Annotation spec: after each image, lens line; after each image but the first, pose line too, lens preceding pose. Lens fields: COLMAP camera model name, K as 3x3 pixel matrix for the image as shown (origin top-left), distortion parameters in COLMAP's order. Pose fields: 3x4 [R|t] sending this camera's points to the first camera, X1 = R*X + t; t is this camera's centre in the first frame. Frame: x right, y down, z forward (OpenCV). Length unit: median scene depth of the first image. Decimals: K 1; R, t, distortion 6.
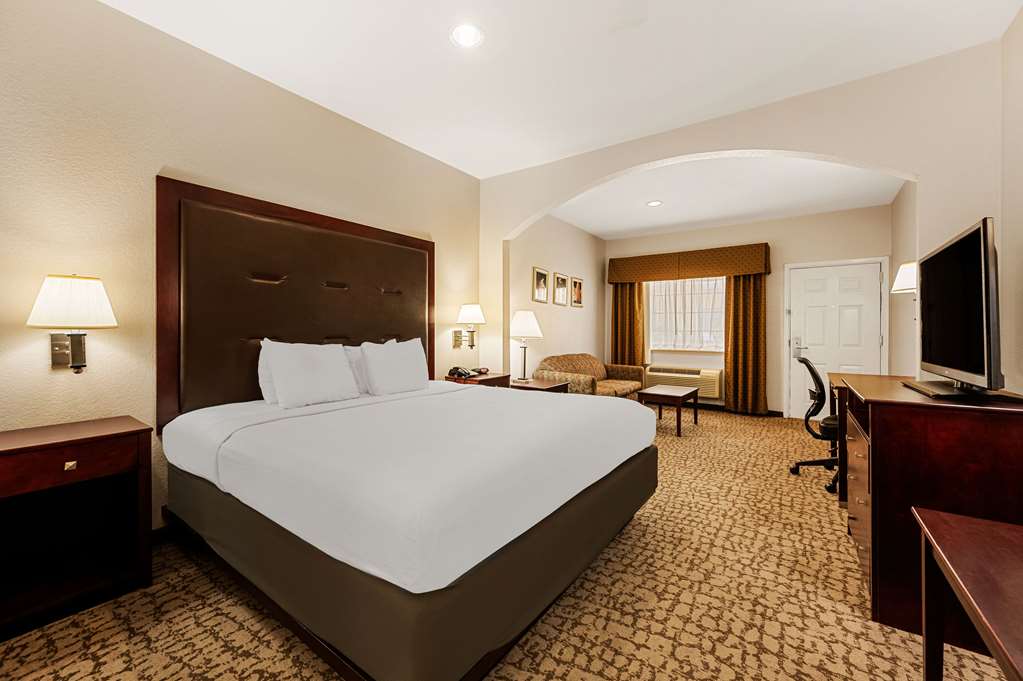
lens RADIAL K [[407.8, 0, 506.6], [0, 407.8, 333.1], [0, 0, 1]] dist [-0.005496, -0.000055]
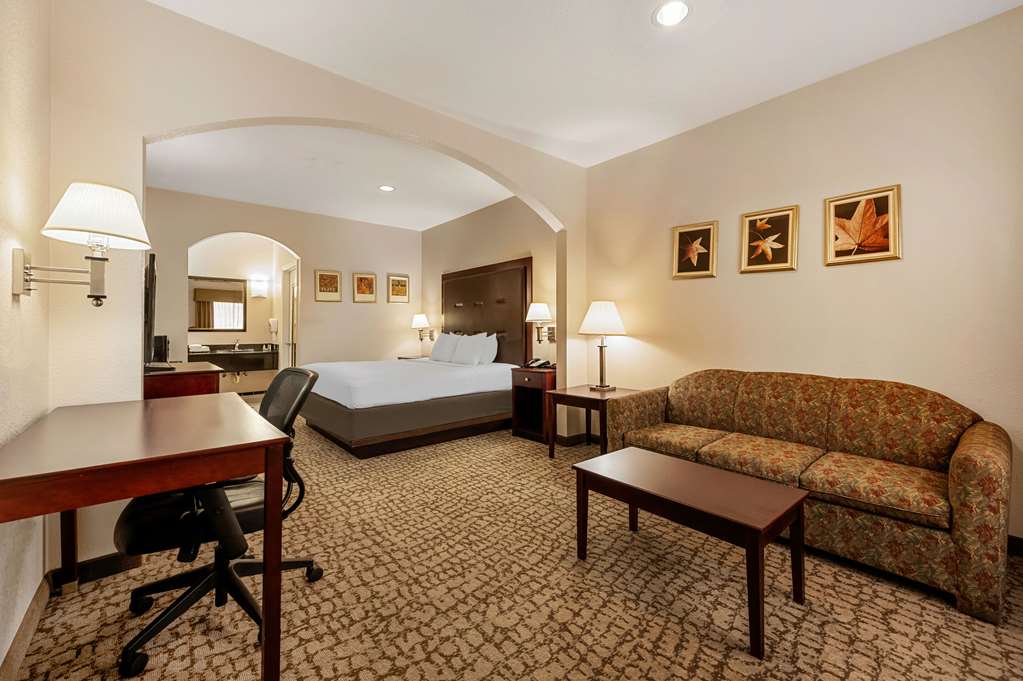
lens RADIAL K [[407.8, 0, 500.4], [0, 407.8, 337.5], [0, 0, 1]] dist [-0.005496, -0.000055]
pose [[-0.238832, 0.019972, -0.970855, 0.675588], [0.002665, 0.999798, 0.019911, 0.004288], [0.971057, 0.002168, -0.238837, 0.748572]]
